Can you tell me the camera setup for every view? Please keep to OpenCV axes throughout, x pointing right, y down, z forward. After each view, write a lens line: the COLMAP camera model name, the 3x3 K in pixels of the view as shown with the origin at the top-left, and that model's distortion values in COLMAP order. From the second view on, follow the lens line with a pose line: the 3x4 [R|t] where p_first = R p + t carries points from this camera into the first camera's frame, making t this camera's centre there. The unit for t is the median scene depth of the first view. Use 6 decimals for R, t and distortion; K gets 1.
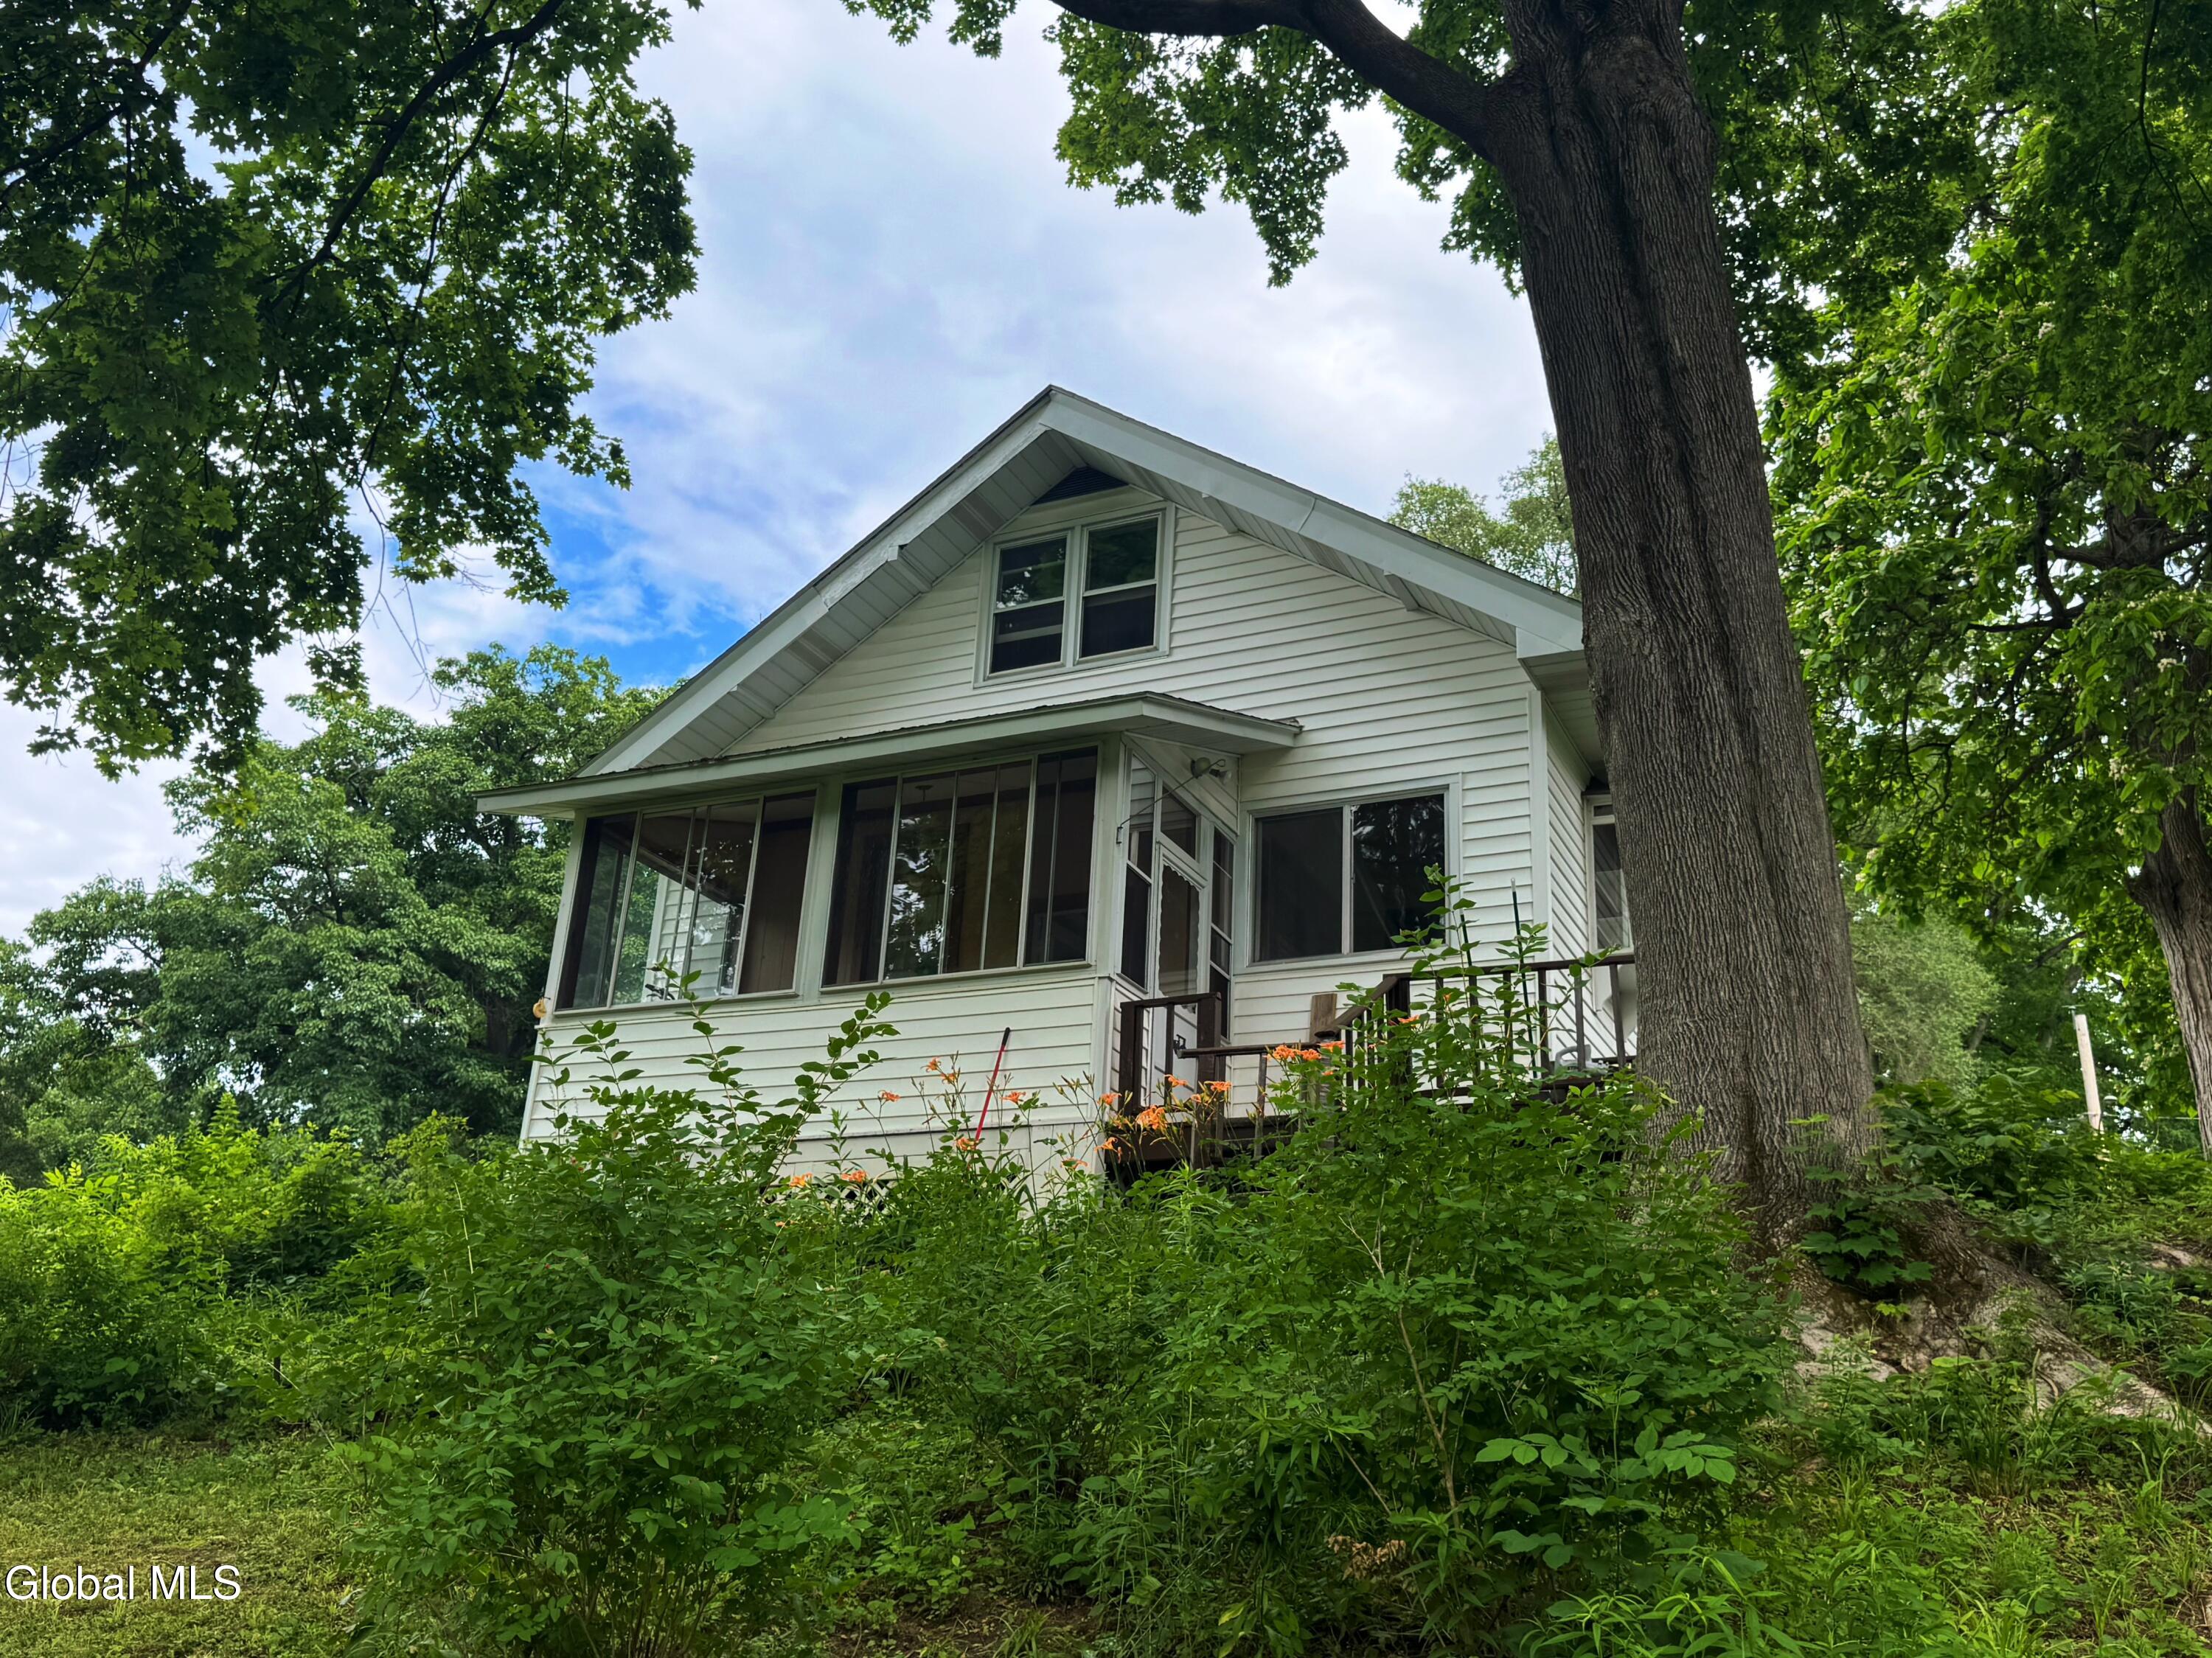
lens RADIAL K [[1998.4, 0, 1065.0], [0, 1998.4, 827.8], [0, 0, 1]] dist [0.185417, -0.416386]
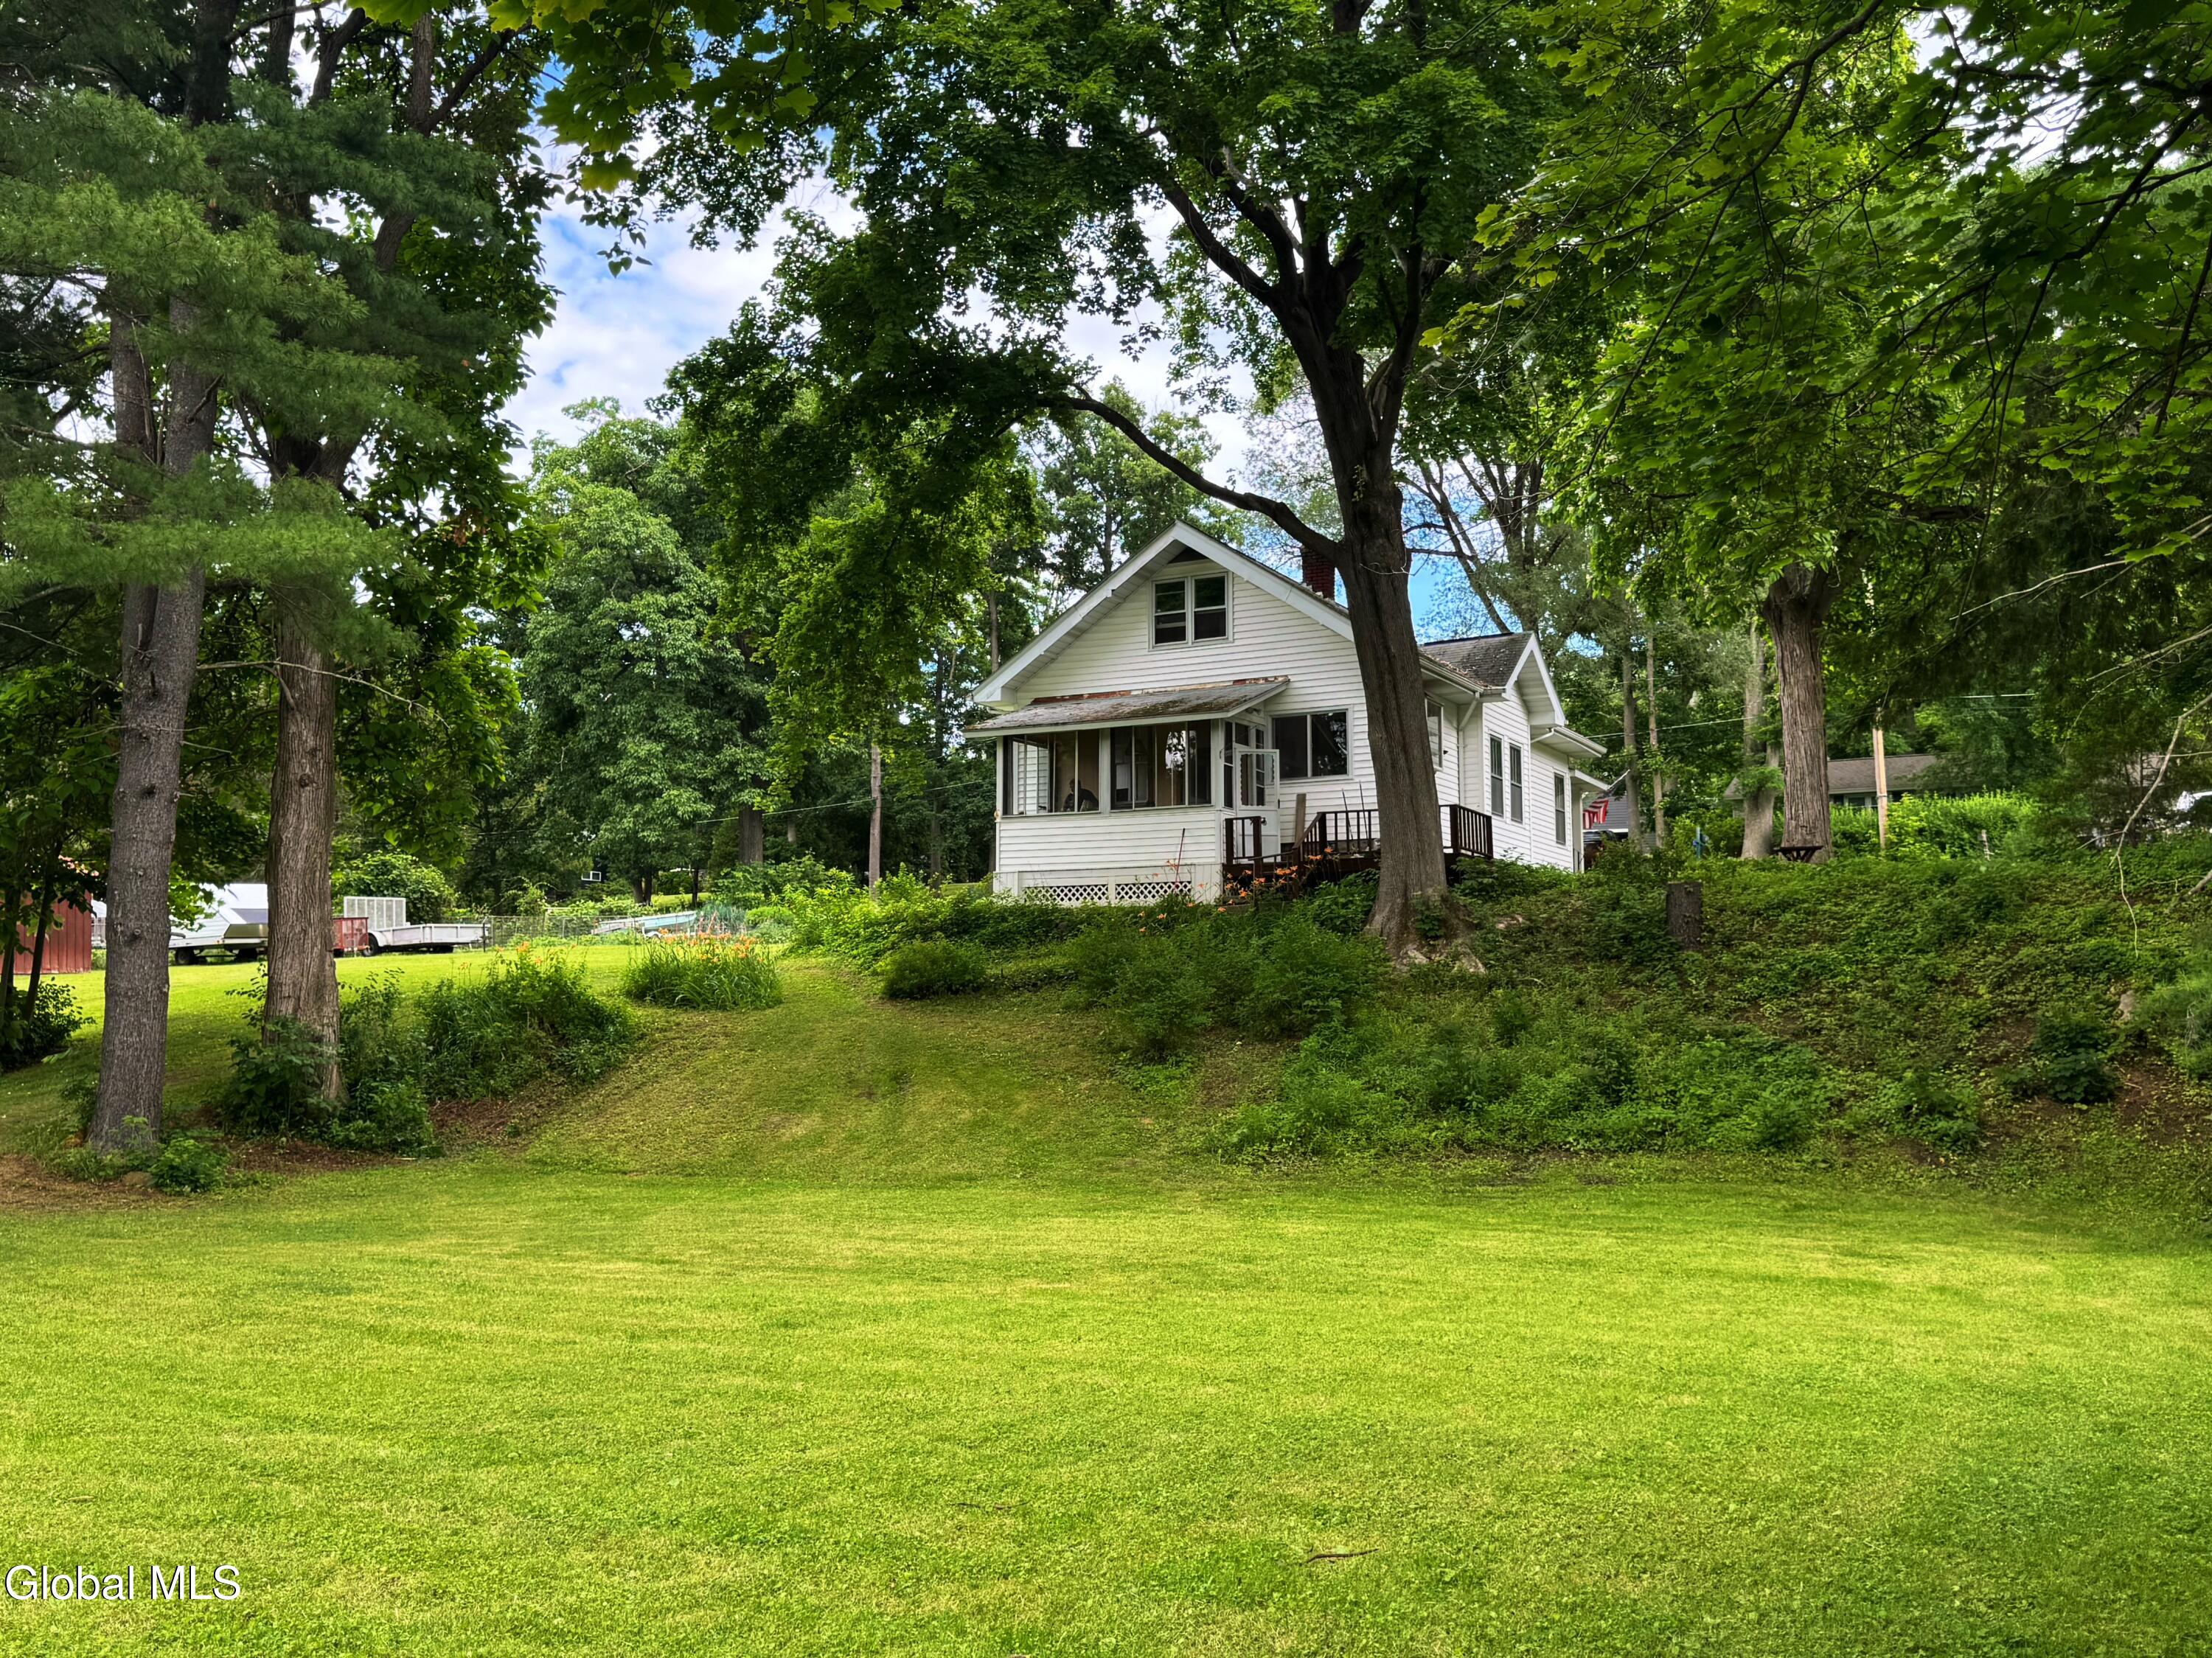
lens RADIAL K [[1998.4, 0, 1065.0], [0, 1998.4, 827.8], [0, 0, 1]] dist [0.185417, -0.416386]
pose [[0.997259, -0.065453, -0.034494, -0.076154], [0.072513, 0.957242, 0.280053, -0.537681], [0.014688, -0.281787, 0.959365, -1.291082]]
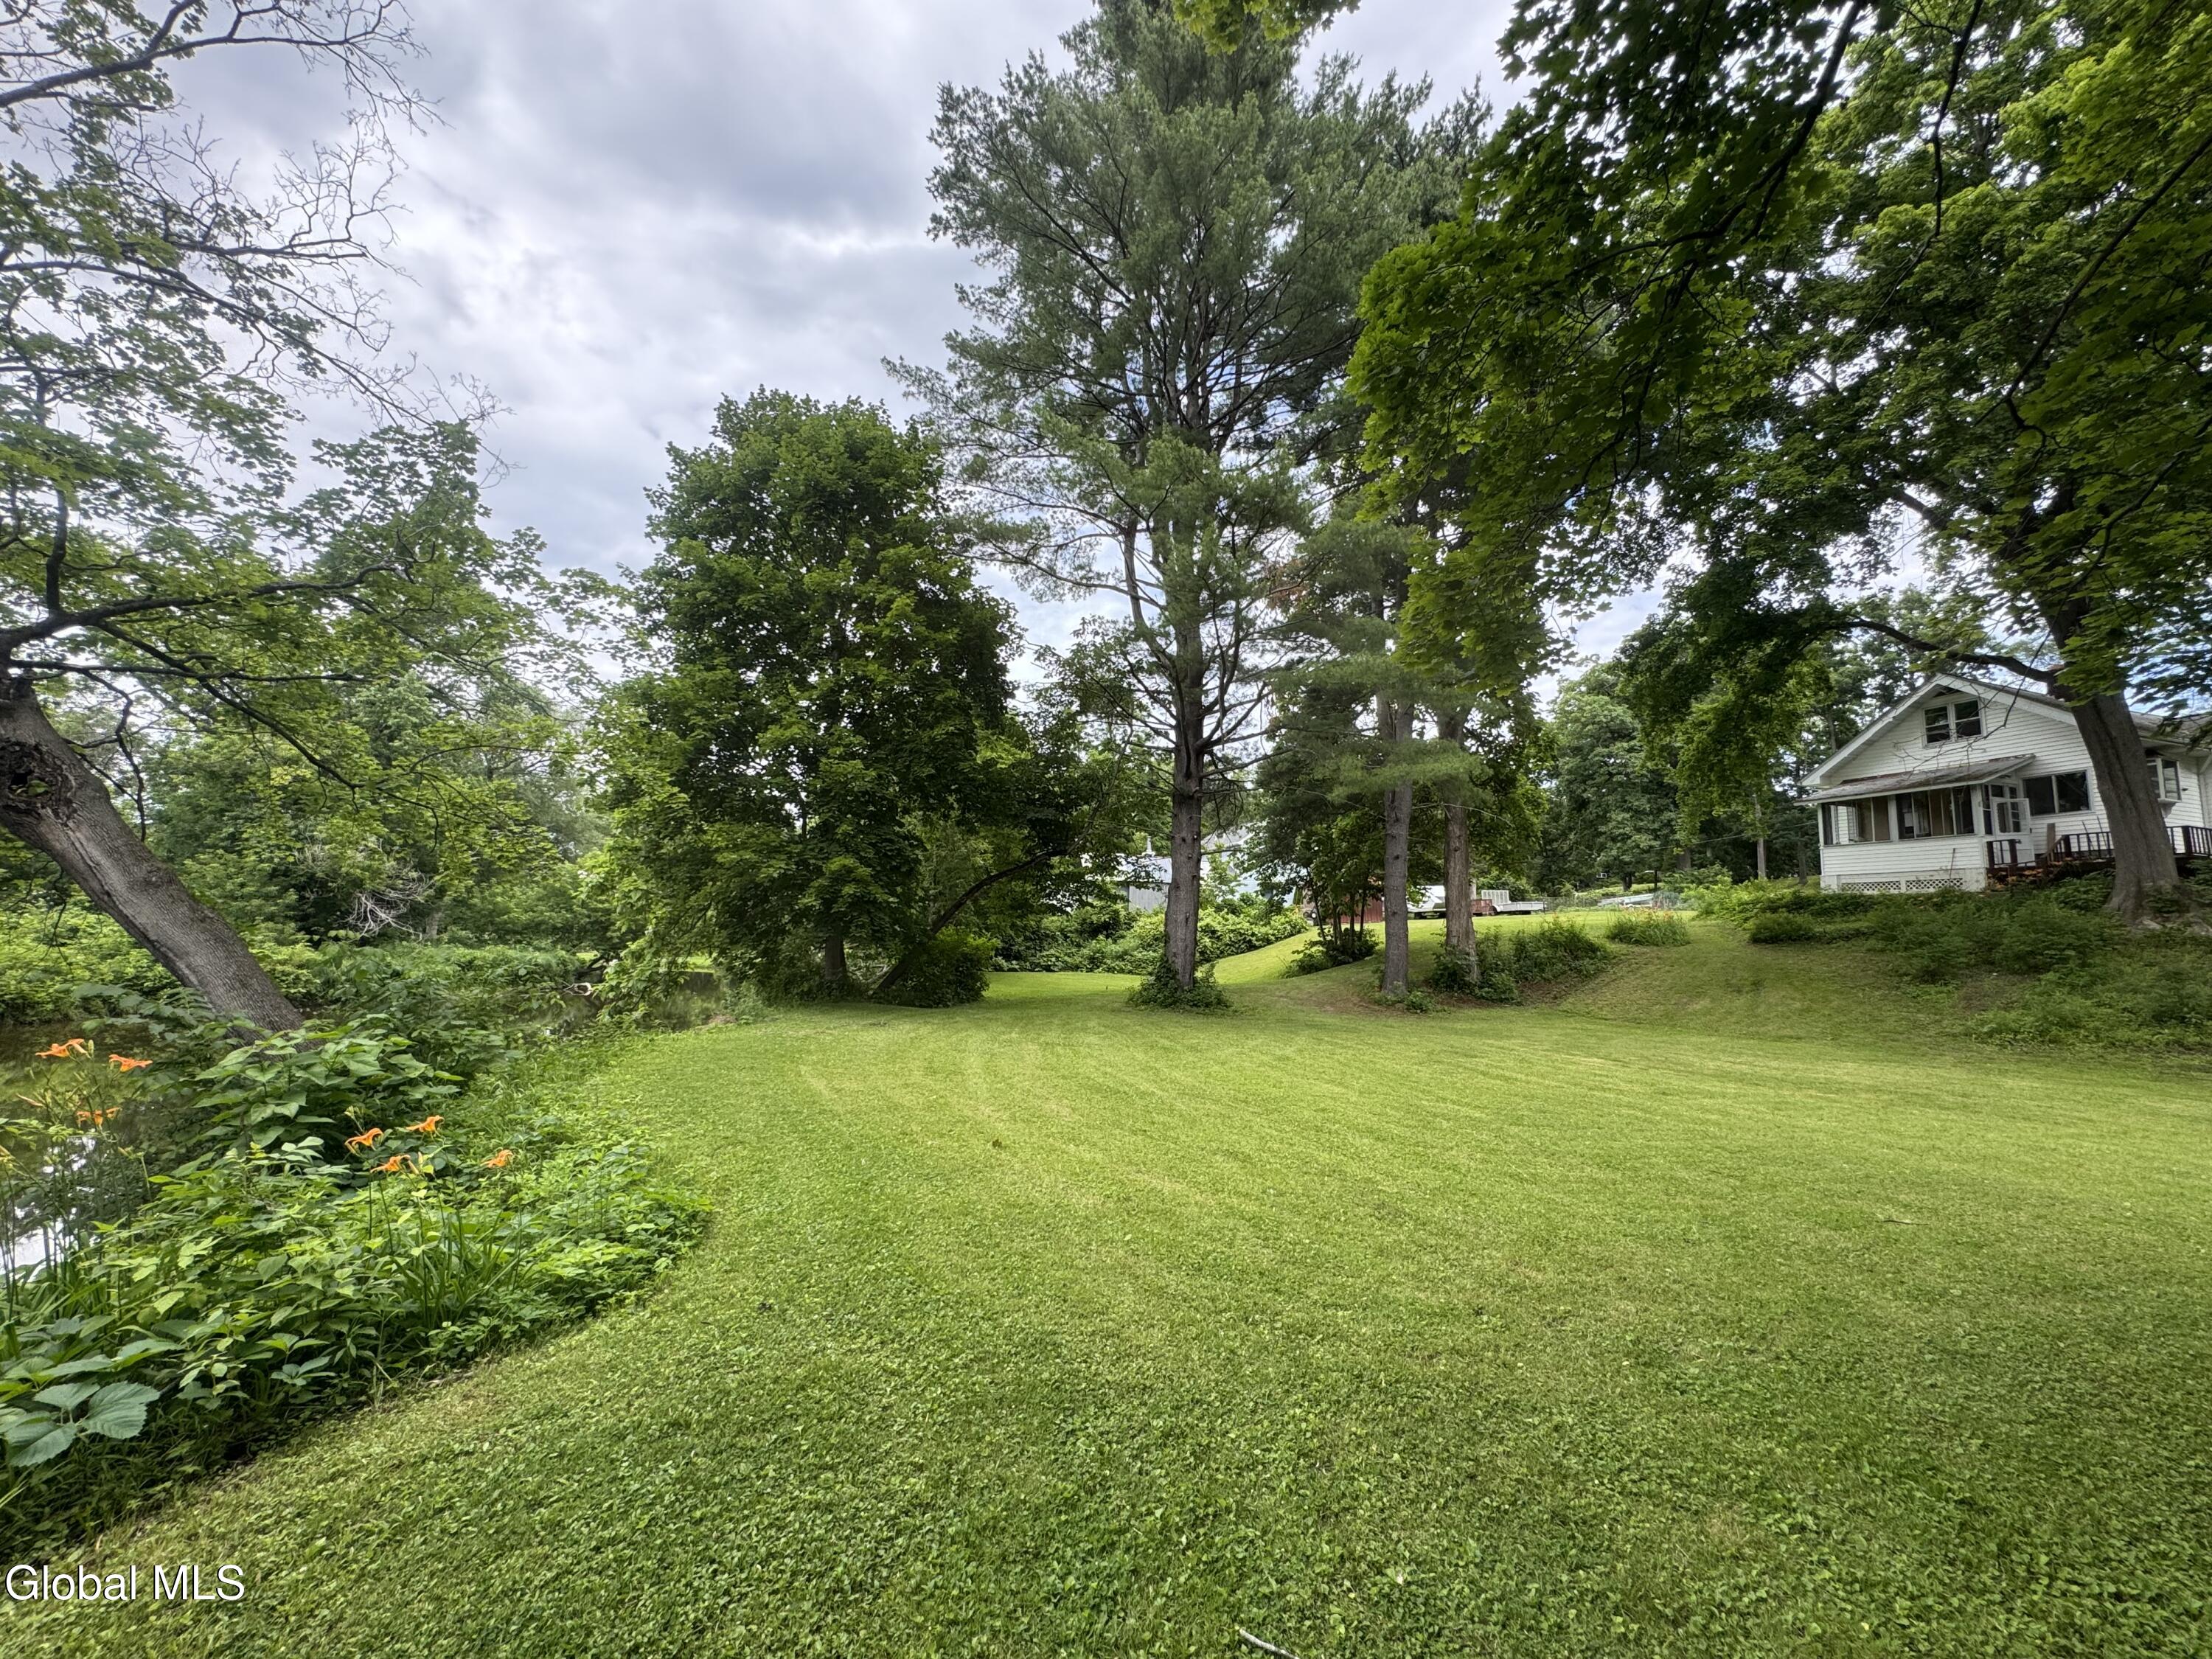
lens RADIAL K [[885.4, 0, 1145.8], [0, 885.4, 832.3], [0, 0, 1]] dist [0.001043, 0.000430]
pose [[0.732068, -0.121616, -0.670288, -0.015006], [0.274326, 0.953260, 0.126652, -0.579317], [0.623555, -0.276595, 0.731214, -1.374810]]
